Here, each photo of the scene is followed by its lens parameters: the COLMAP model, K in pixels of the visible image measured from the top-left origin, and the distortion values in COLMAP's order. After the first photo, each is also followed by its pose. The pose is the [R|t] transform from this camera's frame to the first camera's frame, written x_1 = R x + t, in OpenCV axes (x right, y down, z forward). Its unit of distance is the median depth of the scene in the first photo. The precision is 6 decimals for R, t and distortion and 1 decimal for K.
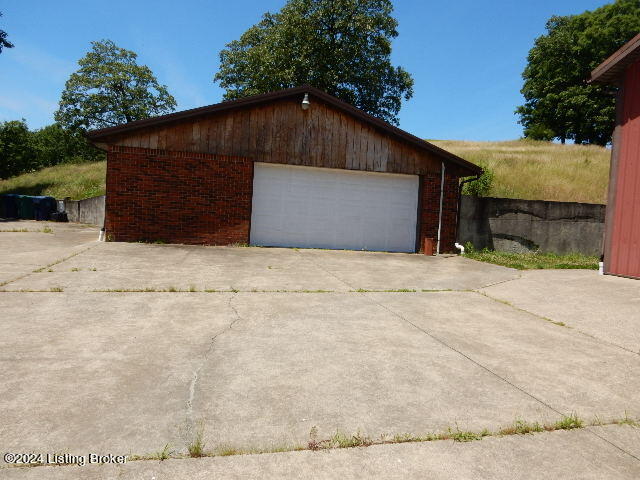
lens RADIAL K [[493.3, 0, 320.0], [0, 493.3, 240.0], [0, 0, 1]] dist [-0.034457, 0.041974]
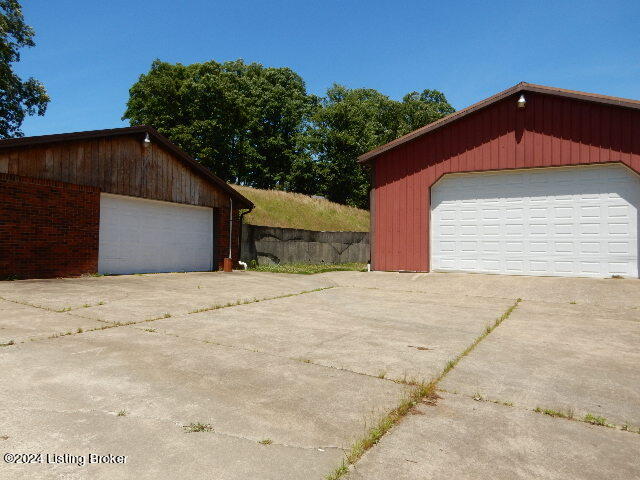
lens RADIAL K [[493.3, 0, 320.0], [0, 493.3, 240.0], [0, 0, 1]] dist [-0.034457, 0.041974]
pose [[0.634138, -0.025242, 0.772807, -0.599808], [0.052691, 0.998554, -0.010622, -0.024385], [-0.771422, 0.047456, 0.634552, 0.012153]]
